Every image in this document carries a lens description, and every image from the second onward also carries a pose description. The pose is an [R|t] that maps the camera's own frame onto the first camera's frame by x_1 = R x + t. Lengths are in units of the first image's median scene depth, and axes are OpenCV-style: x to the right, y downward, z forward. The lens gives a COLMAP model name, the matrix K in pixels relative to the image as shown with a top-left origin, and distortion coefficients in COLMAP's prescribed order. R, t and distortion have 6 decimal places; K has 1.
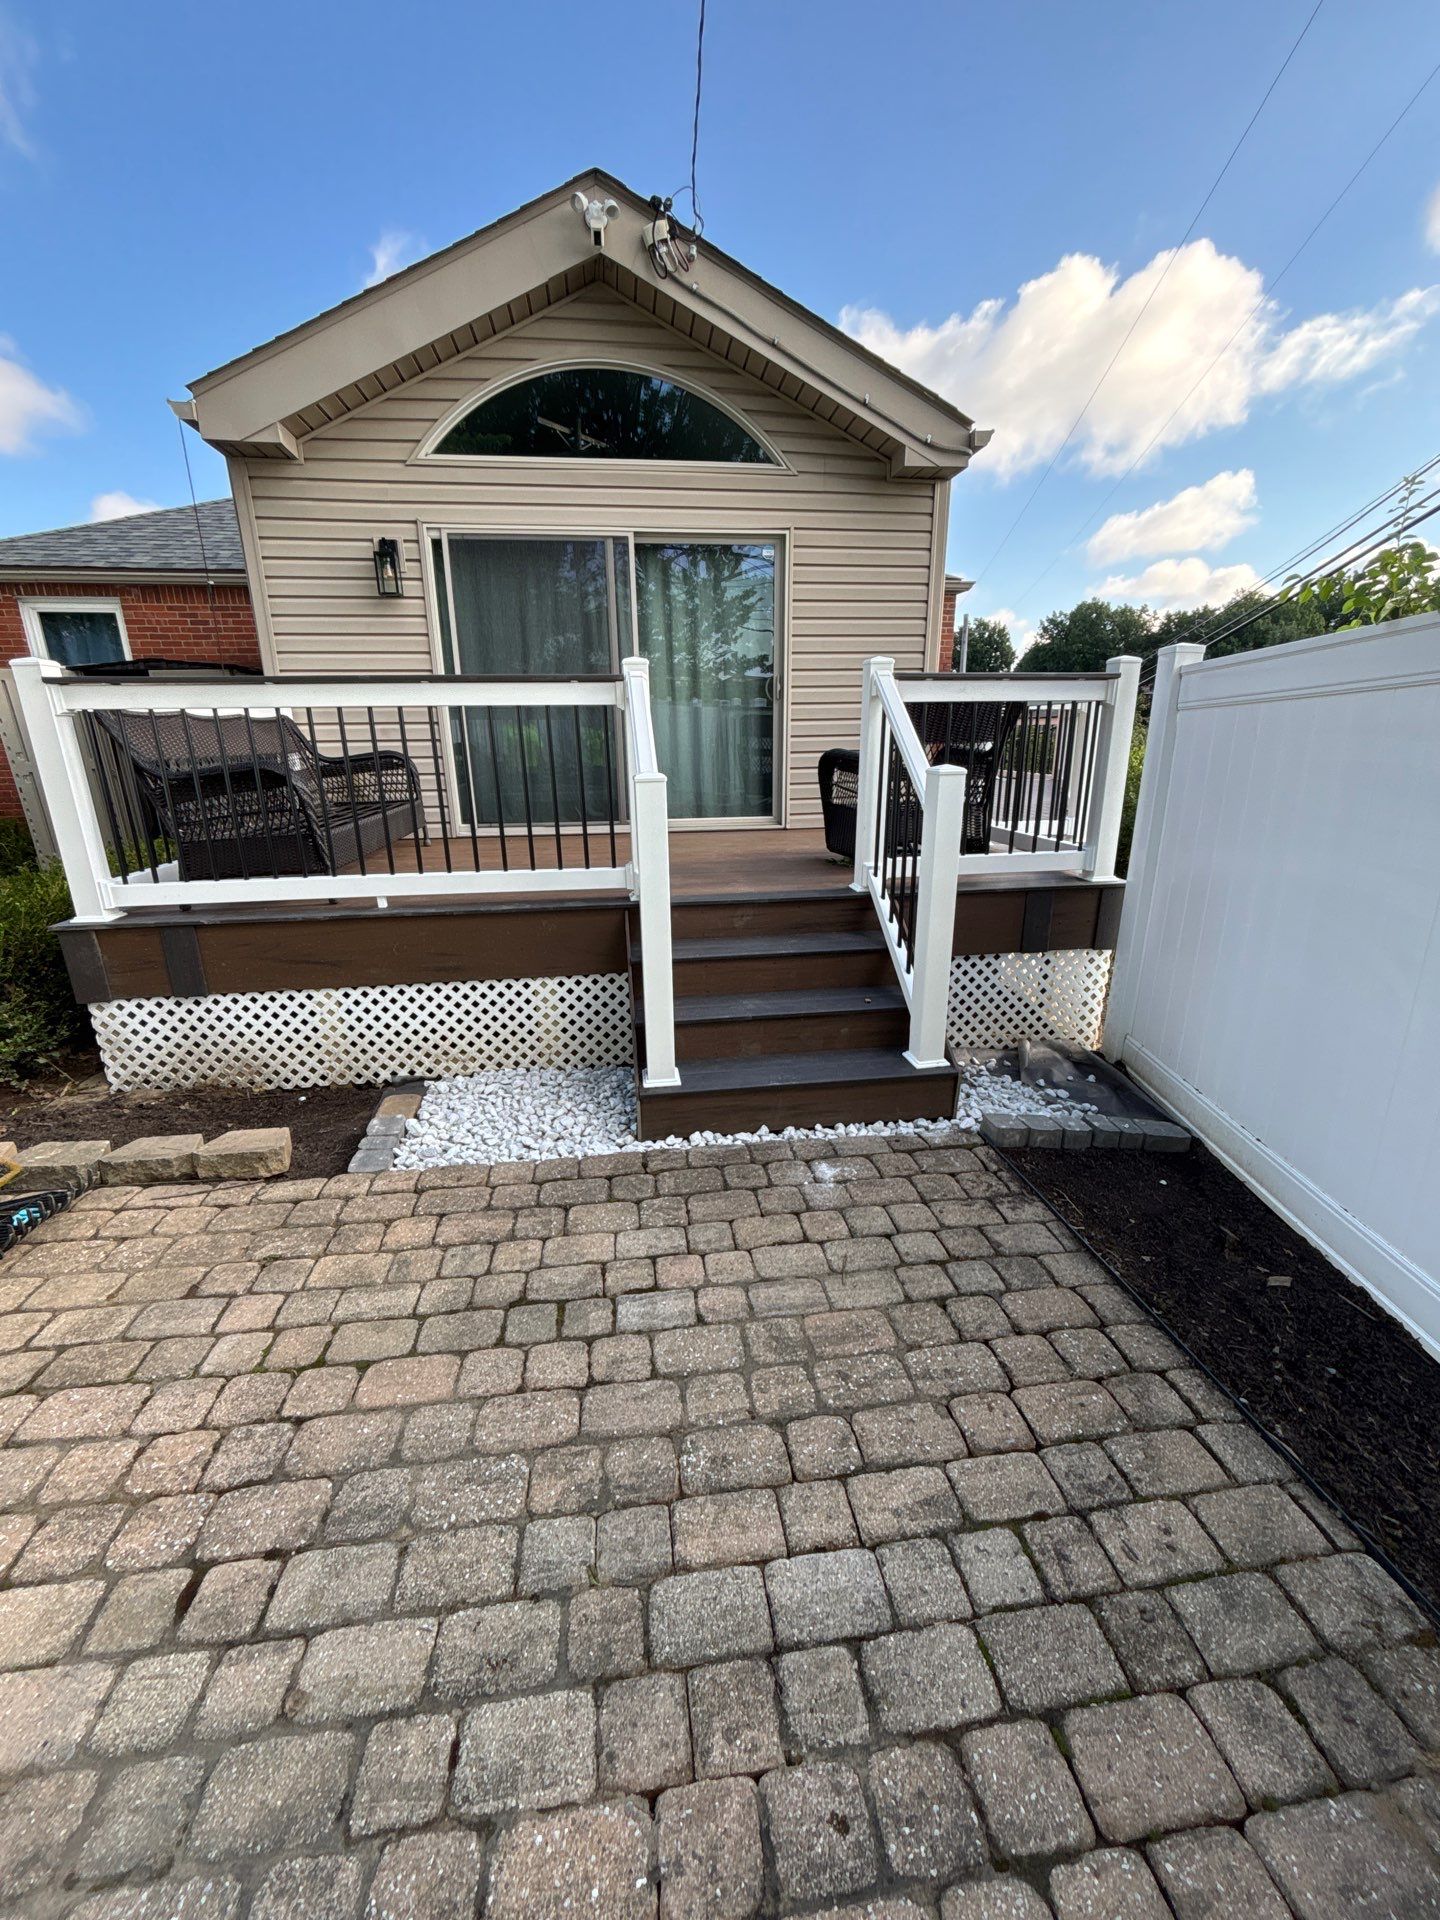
lens RADIAL K [[773.0, 0, 718.8], [0, 773.0, 947.6], [0, 0, 1]] dist [-0.001203, -0.000408]
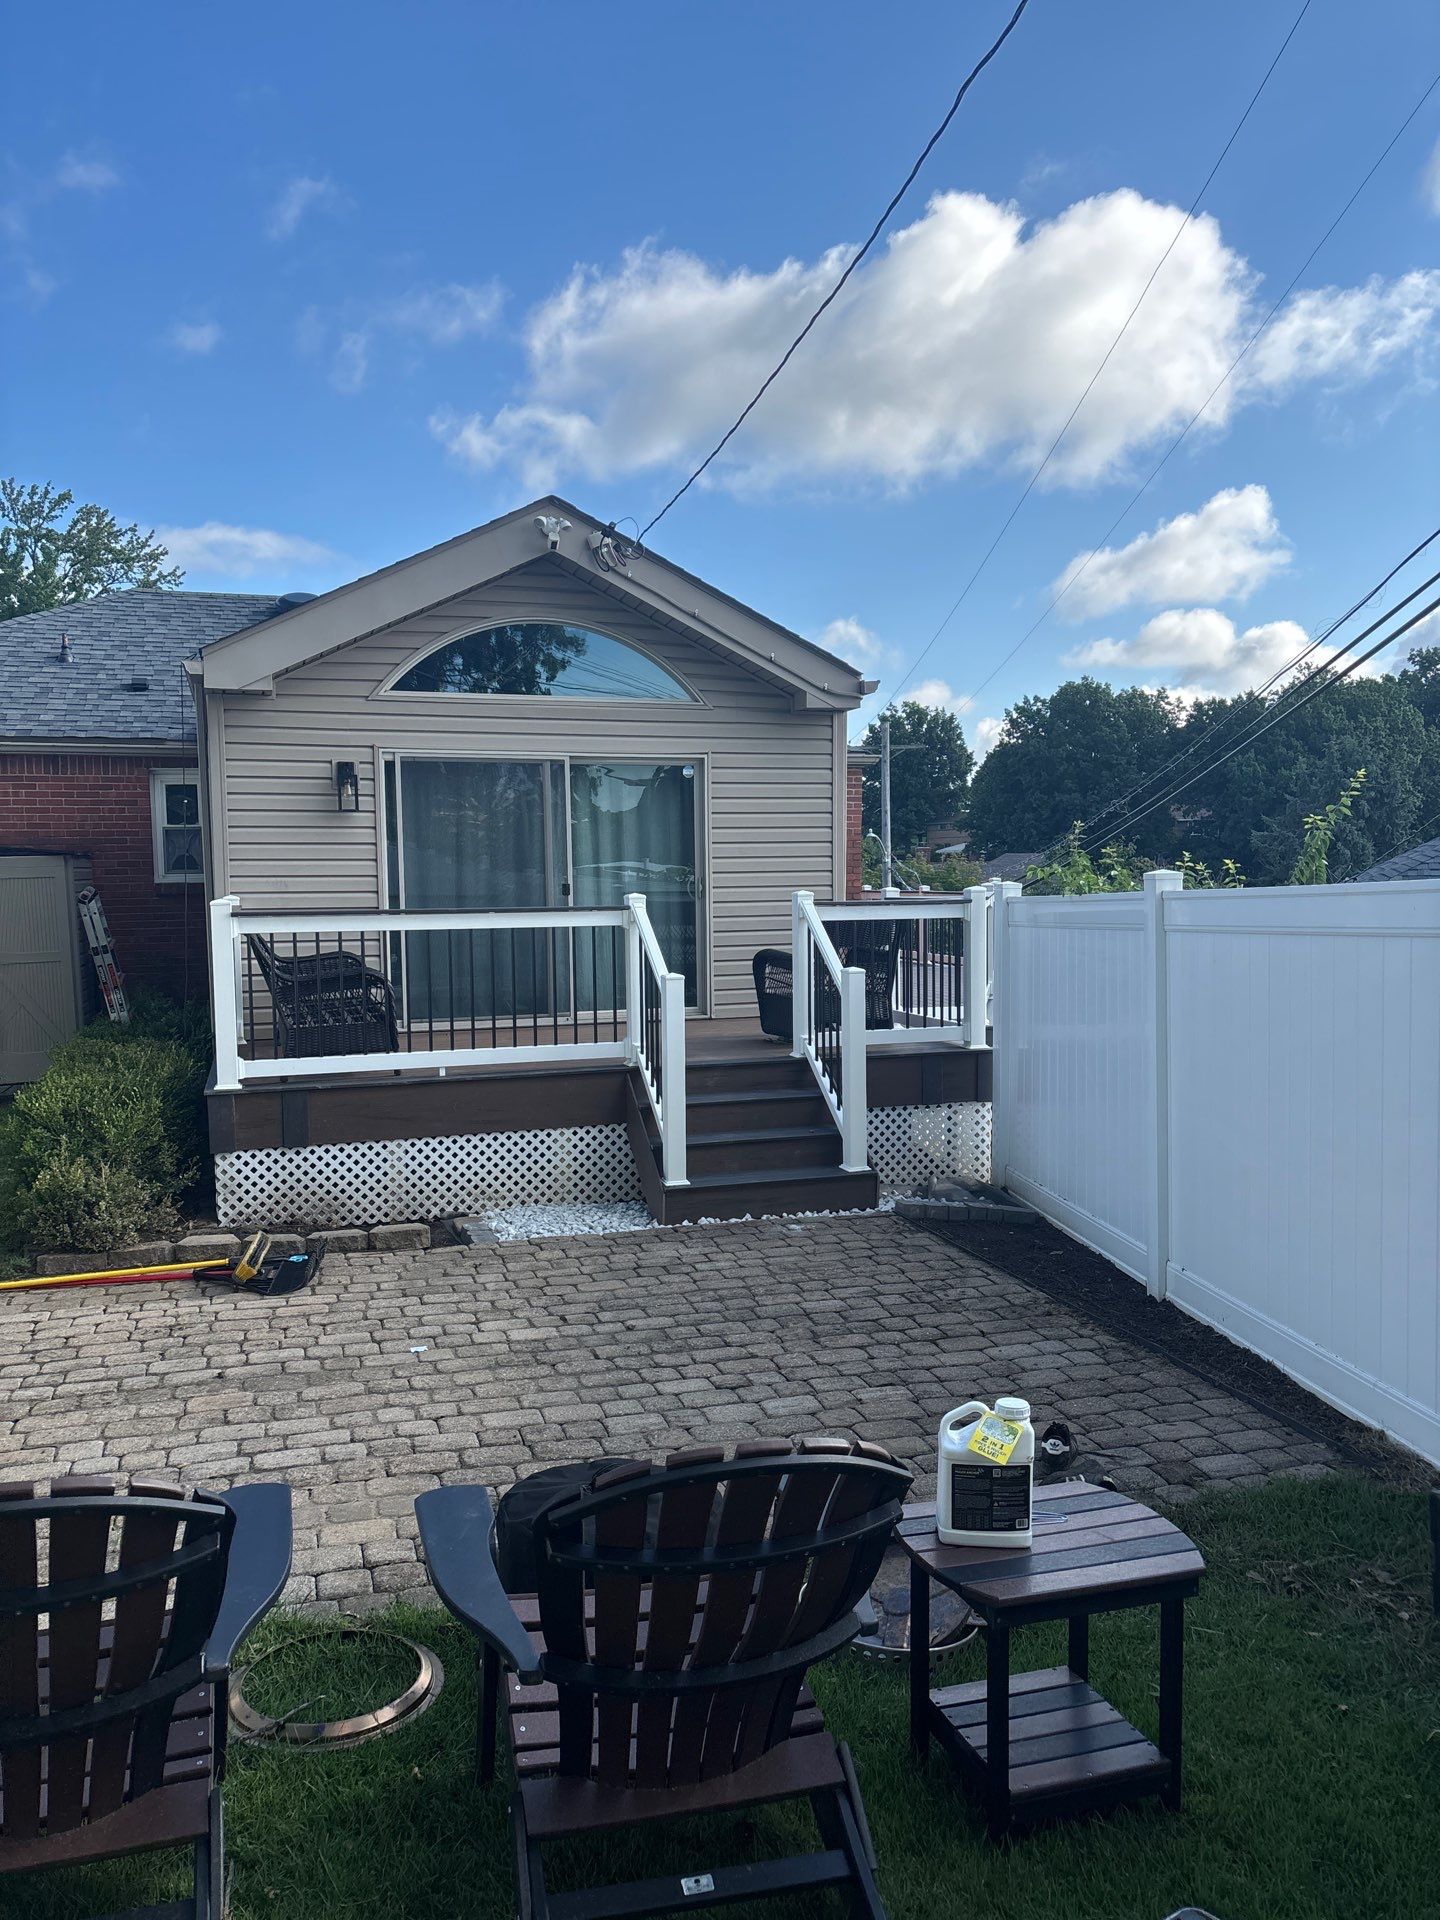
lens RADIAL K [[1461.3, 0, 702.0], [0, 1461.3, 980.3], [0, 0, 1]] dist [0.029381, -0.004762]
pose [[0.987007, -0.013230, 0.160132, -0.381937], [0.045287, 0.979106, -0.198241, 0.288226], [-0.154164, 0.202917, 0.966984, -1.428396]]
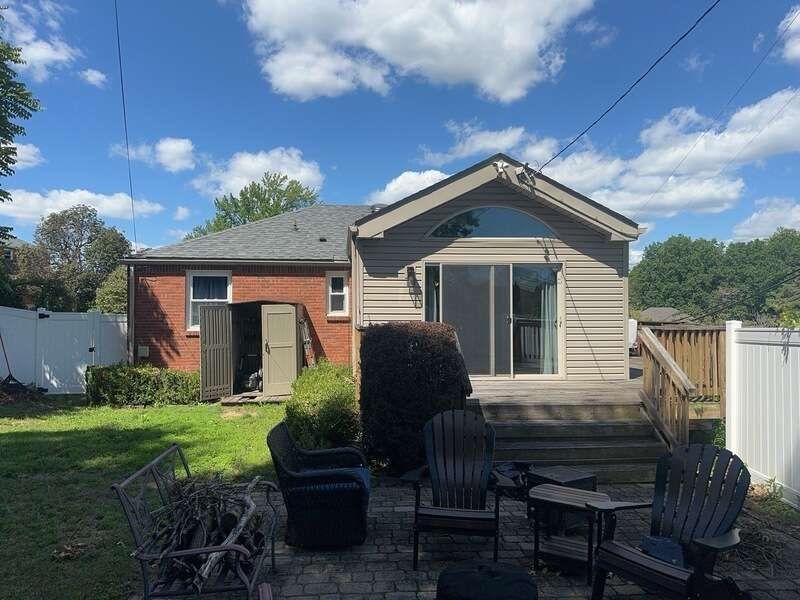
lens RADIAL K [[562.4, 0, 388.2], [0, 562.4, 301.8], [0, 0, 1]] dist [0.055160, -0.058039]
pose [[0.998782, 0.008217, -0.048651, -0.586650], [-0.022051, 0.956419, -0.291165, 0.196388], [0.044138, 0.291883, 0.955435, -1.104604]]
